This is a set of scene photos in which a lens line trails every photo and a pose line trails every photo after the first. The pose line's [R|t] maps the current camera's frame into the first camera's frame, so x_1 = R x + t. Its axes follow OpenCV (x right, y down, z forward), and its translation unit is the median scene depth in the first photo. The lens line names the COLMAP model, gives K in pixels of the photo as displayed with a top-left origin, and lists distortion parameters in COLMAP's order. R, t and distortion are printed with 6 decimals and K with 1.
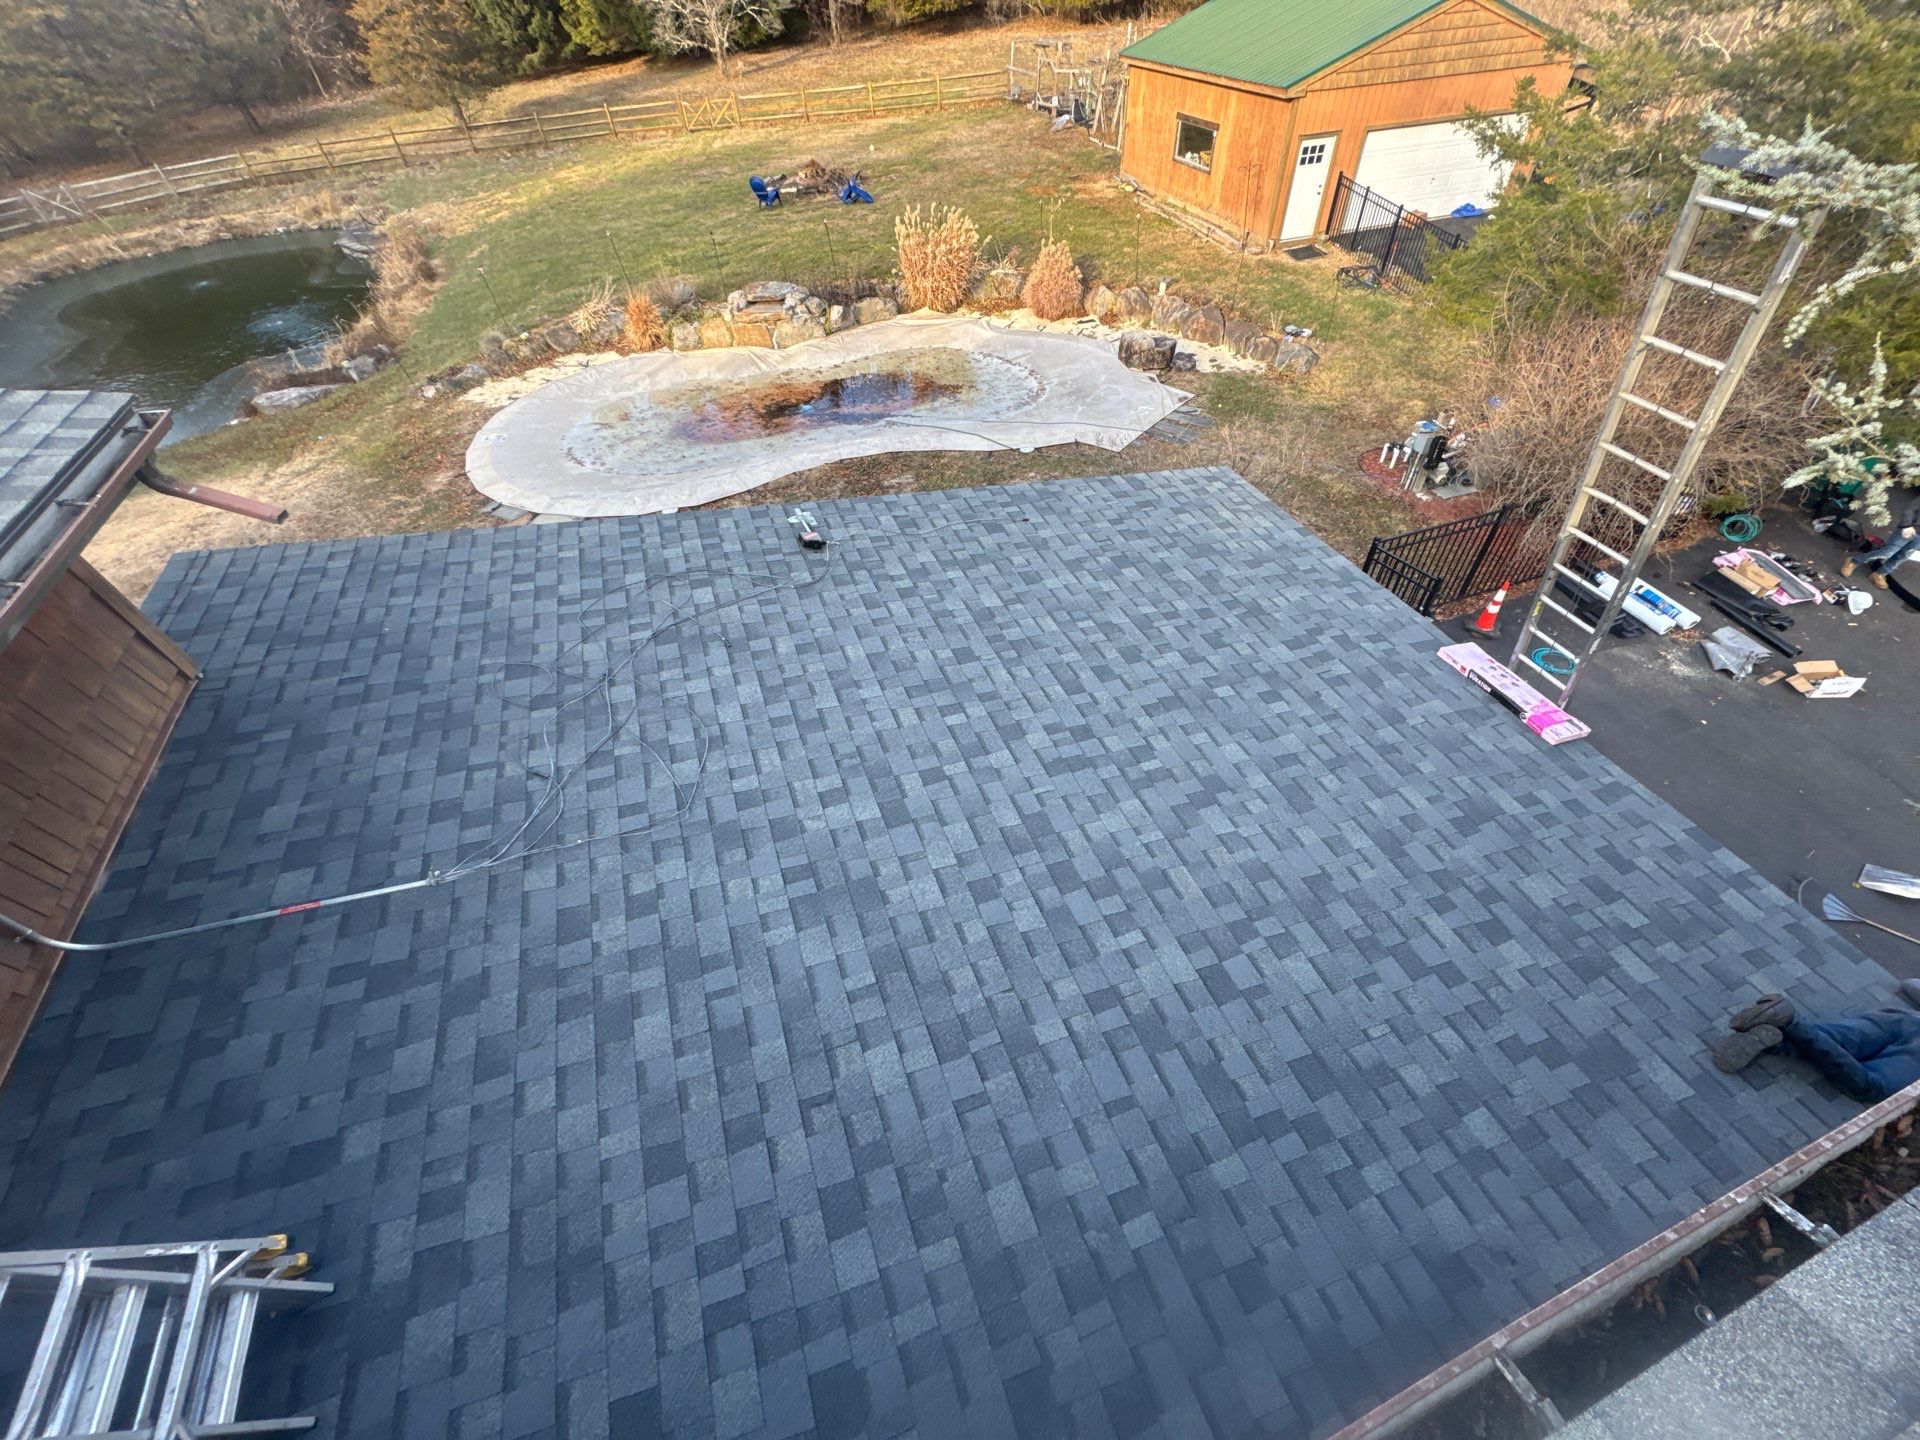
lens RADIAL K [[780.1, 0, 980.7], [0, 780.1, 715.0], [0, 0, 1]] dist [0.001276, -0.000624]
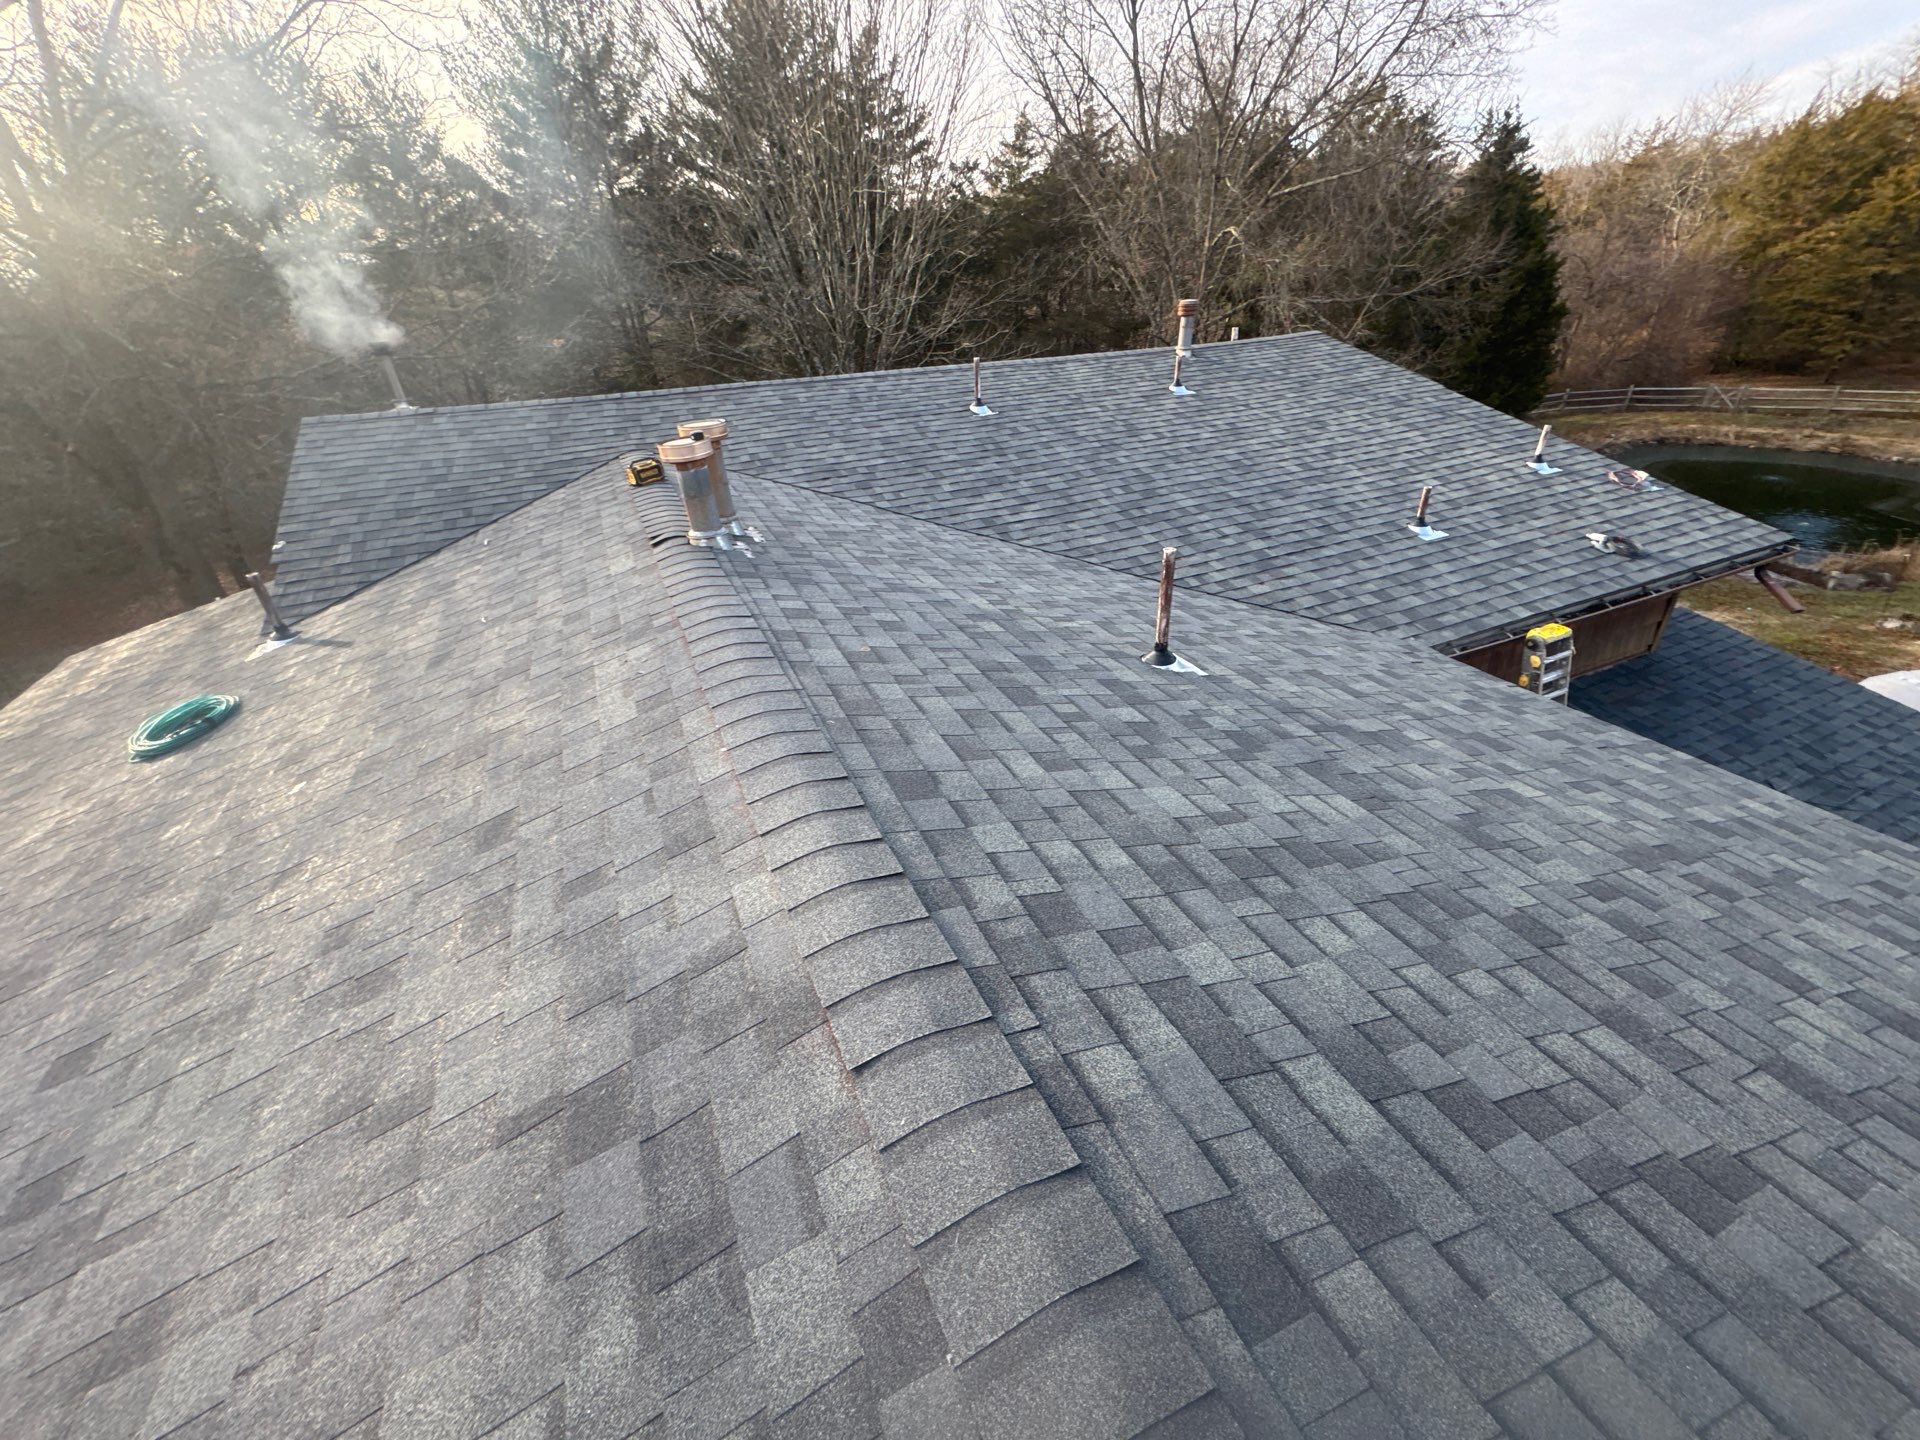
lens RADIAL K [[780.1, 0, 974.1], [0, 780.1, 721.0], [0, 0, 1]] dist [0.001276, -0.000624]
pose [[0.066386, 0.529071, -0.845977, 0.120568], [-0.677322, 0.646474, 0.351151, 0.103993], [0.732686, 0.549687, 0.401269, -0.182843]]
